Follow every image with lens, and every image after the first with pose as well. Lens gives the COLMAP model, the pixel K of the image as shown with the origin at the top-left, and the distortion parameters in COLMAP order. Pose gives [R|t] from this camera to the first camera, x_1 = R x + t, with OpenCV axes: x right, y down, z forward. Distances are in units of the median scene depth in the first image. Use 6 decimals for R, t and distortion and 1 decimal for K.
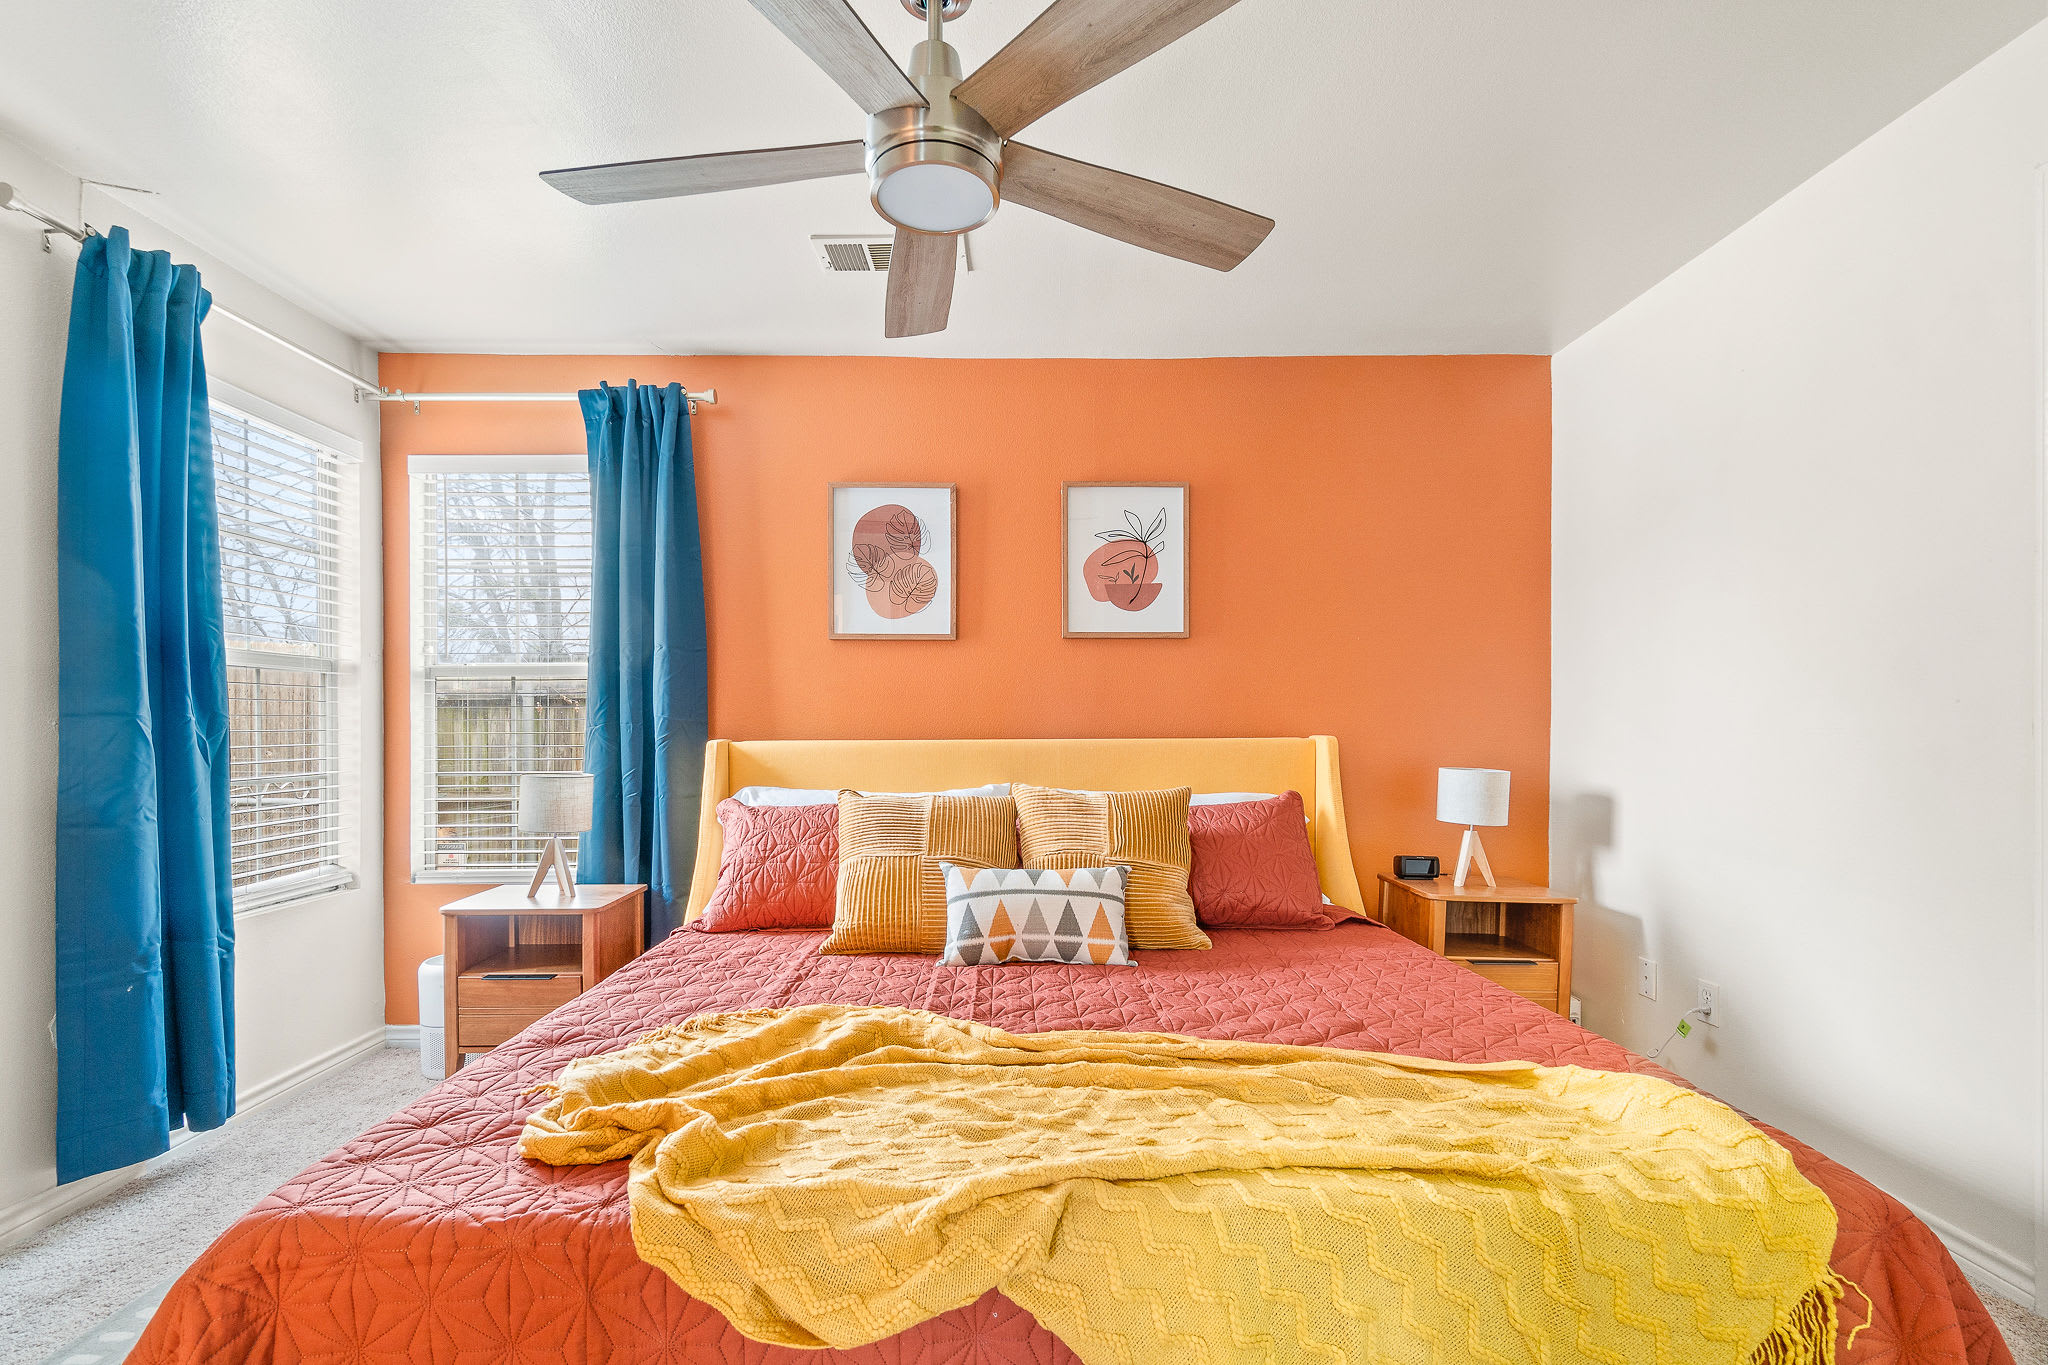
lens RADIAL K [[891.8, 0, 1015.9], [0, 891.8, 738.7], [0, 0, 1]] dist [-0.007783, 0.001303]
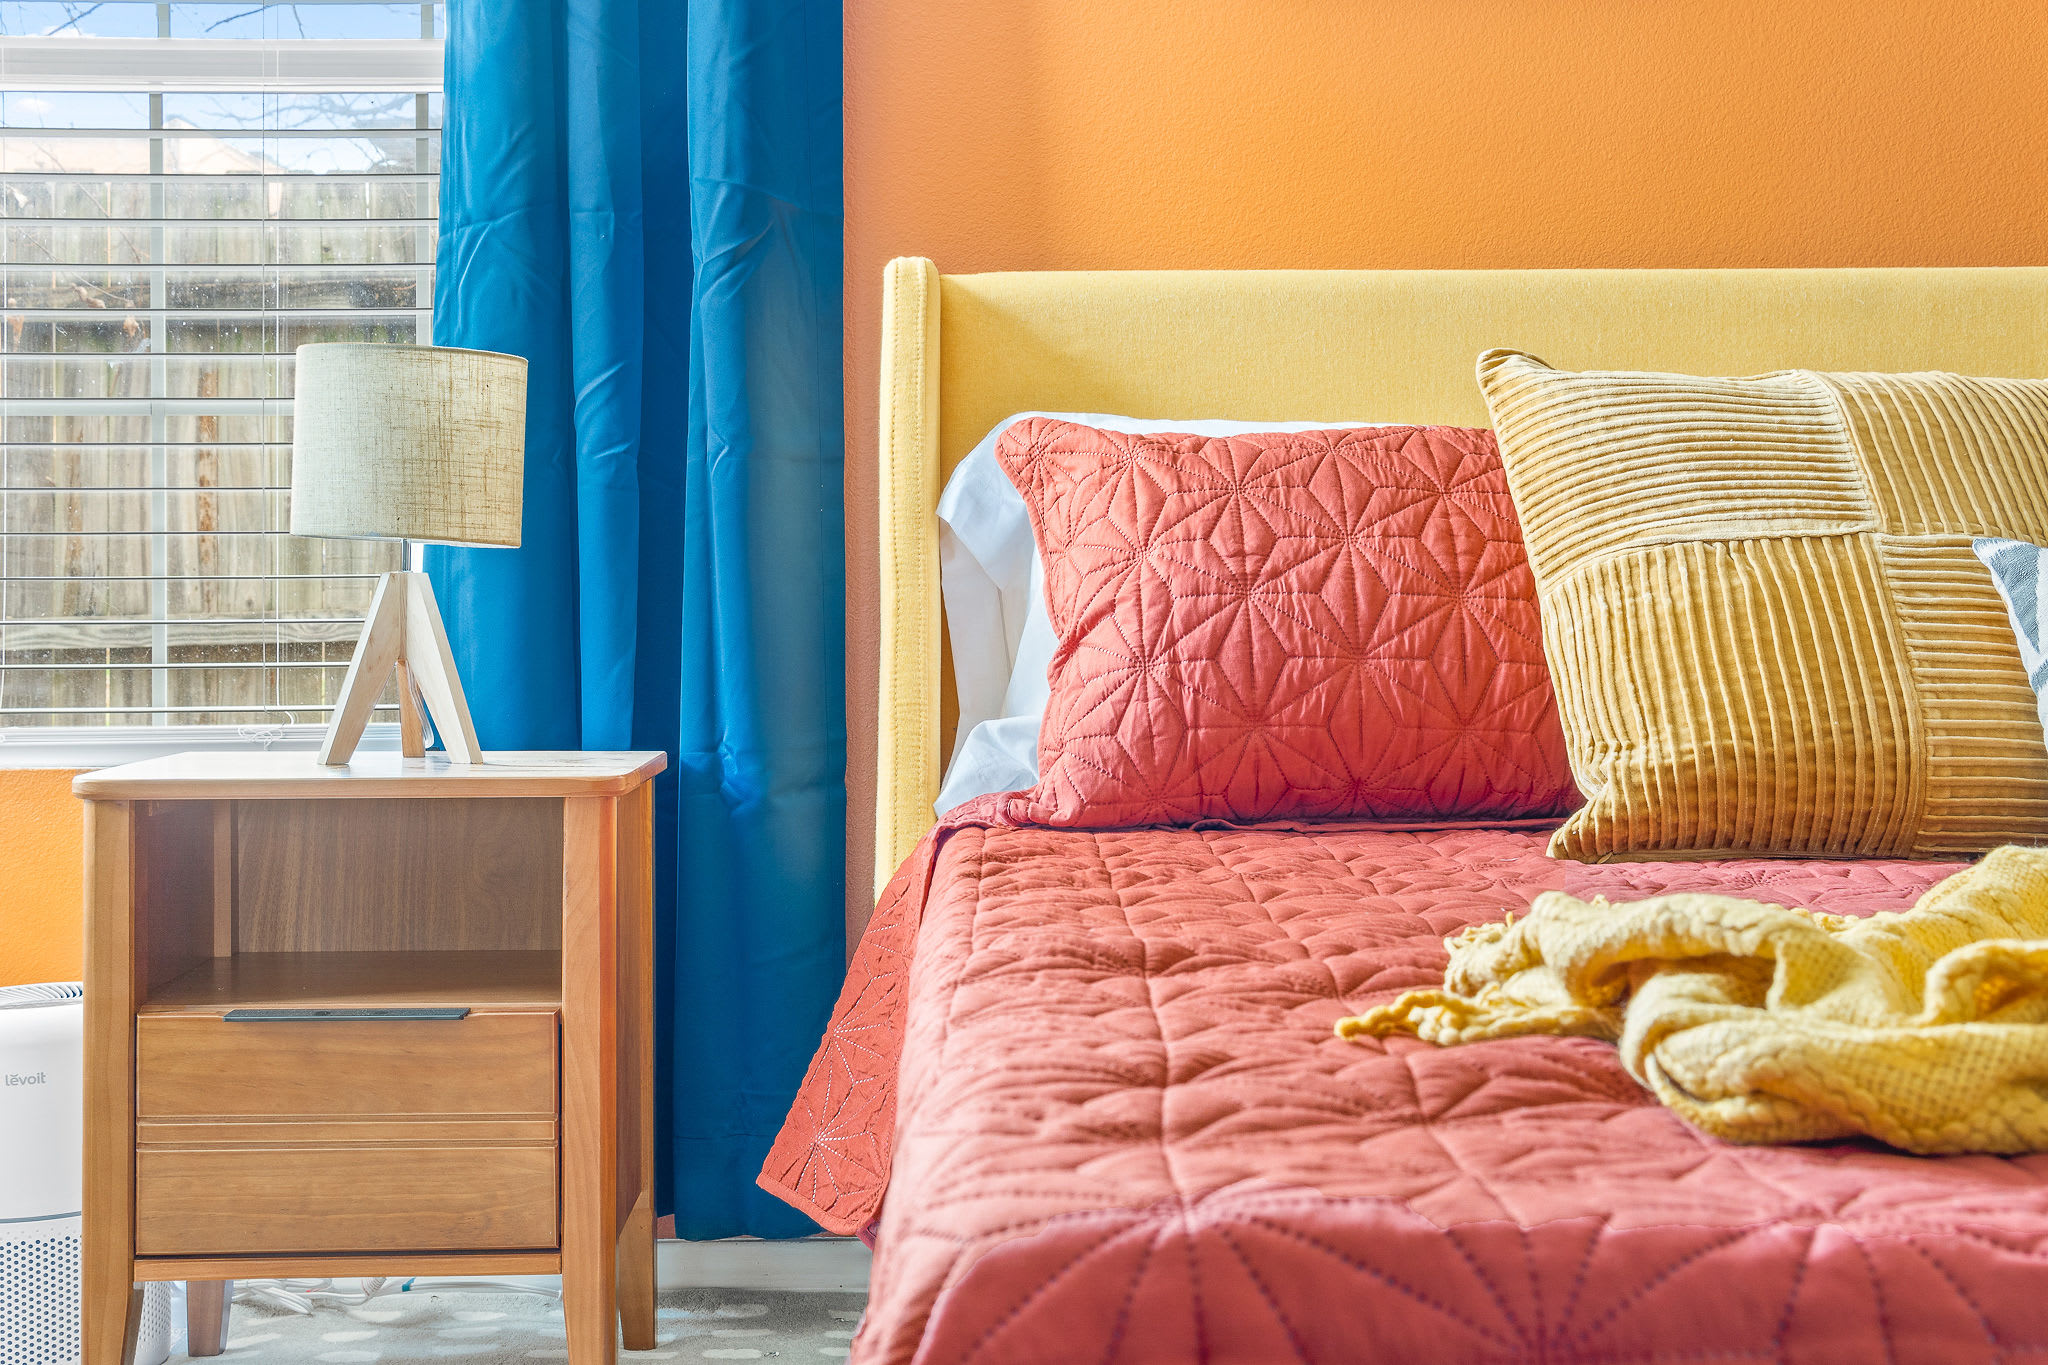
lens RADIAL K [[2713.3, 0, 1041.7], [0, 2713.3, 617.6], [0, 0, 1]] dist [0.032150, 0.000000]
pose [[0.999996, -0.000778, 0.002585, -0.345158], [0.000808, 0.999931, -0.011709, 0.154462], [-0.002576, 0.011711, 0.999928, 0.113062]]
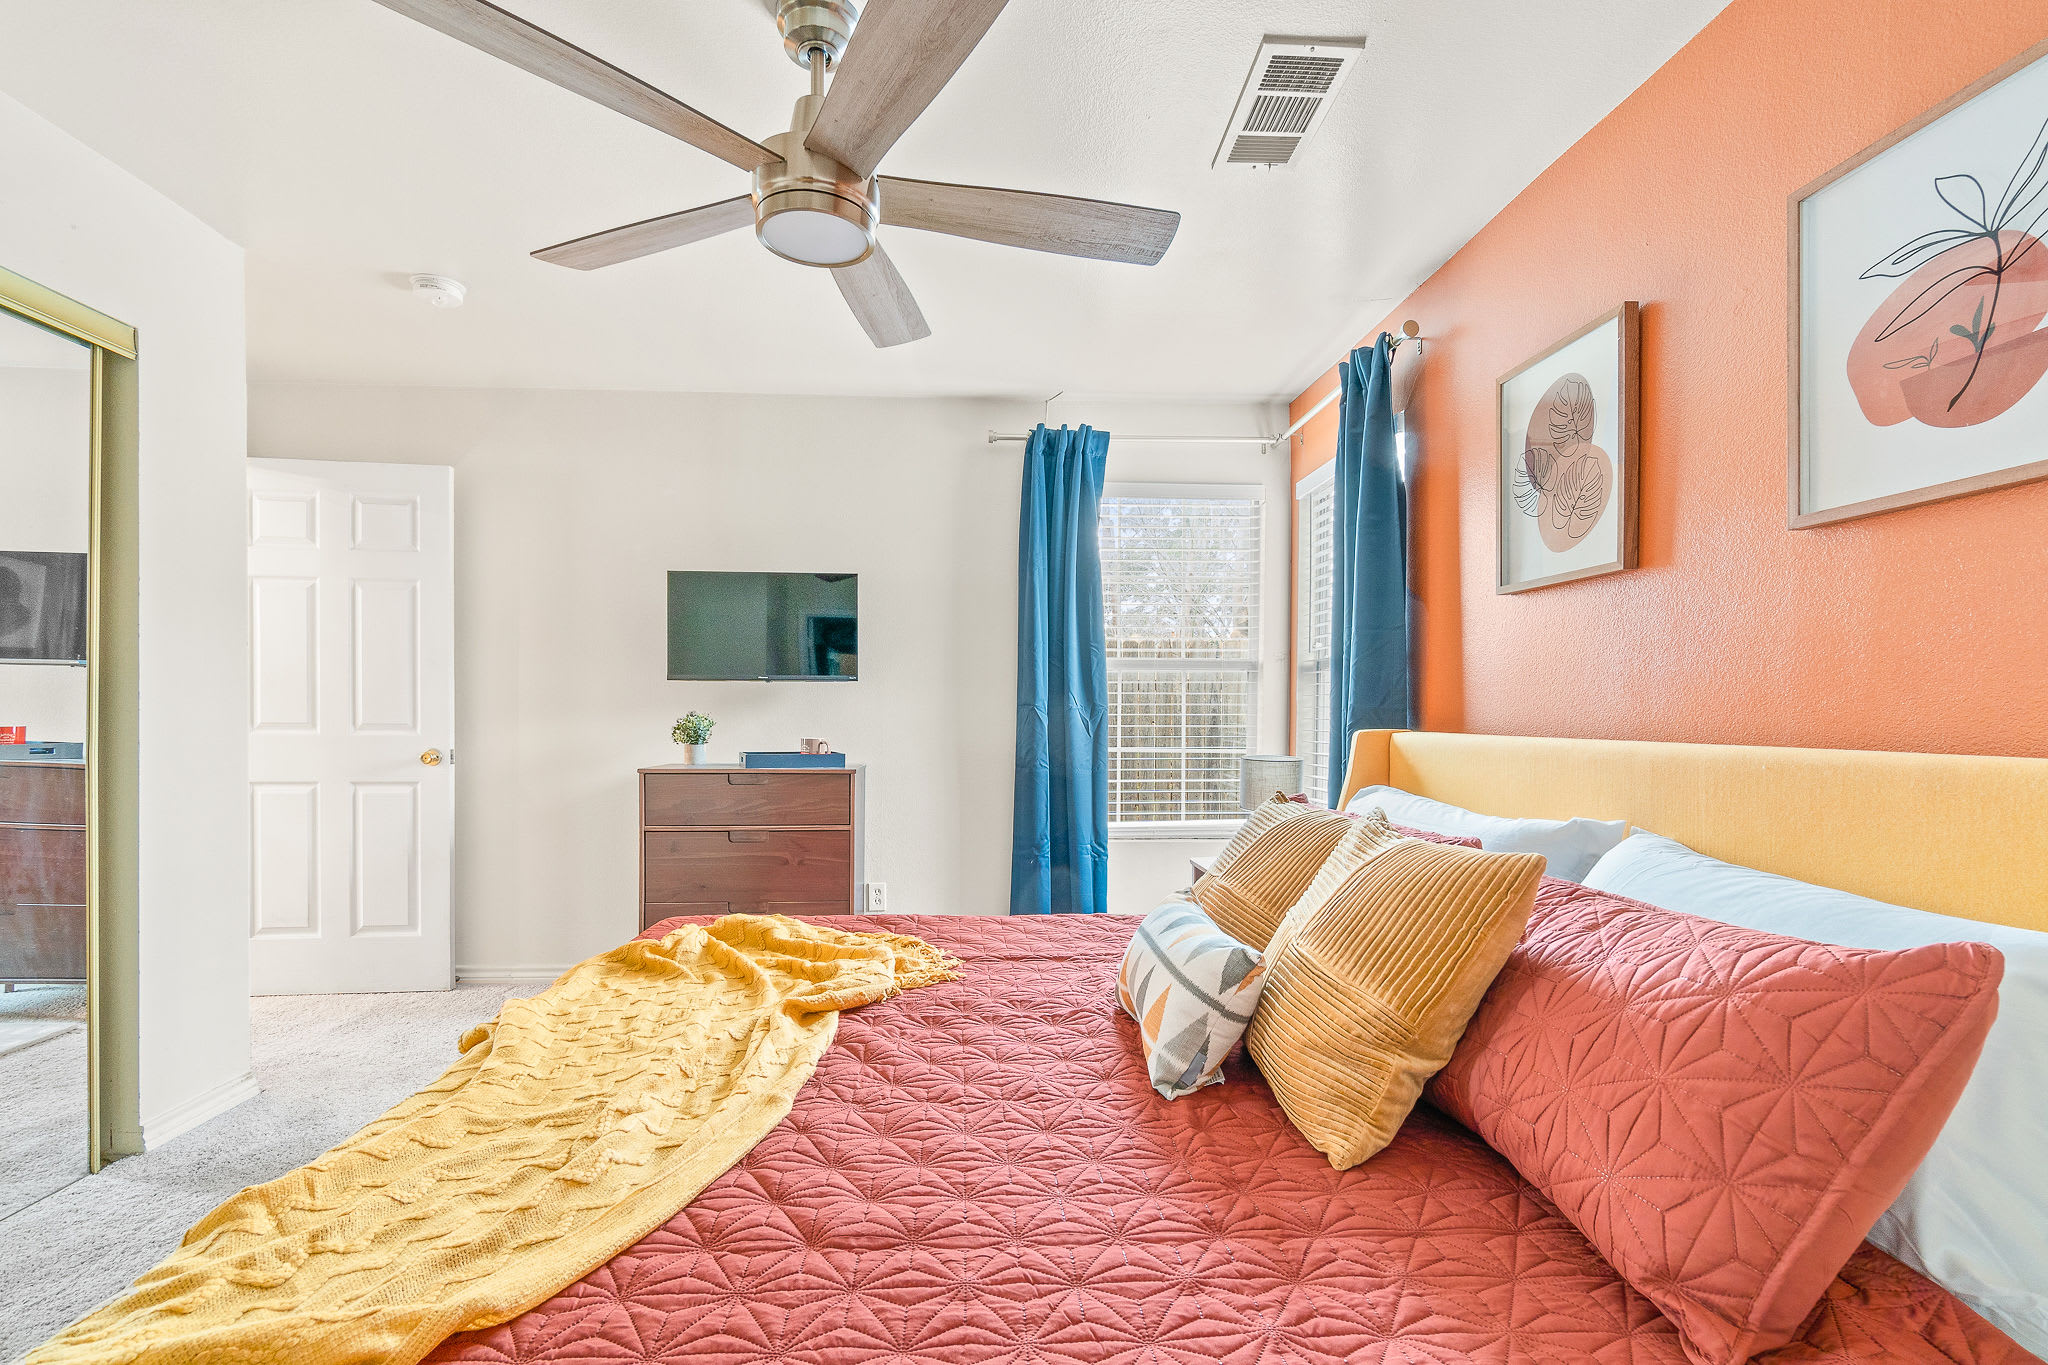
lens RADIAL K [[891.8, 0, 1012.5], [0, 891.8, 717.6], [0, 0, 1]] dist [-0.007783, 0.001303]
pose [[0.054970, 0.014387, -0.998384, 0.615559], [-0.020401, 0.999704, 0.013282, -0.016305], [0.998280, 0.019638, 0.055247, 0.707622]]
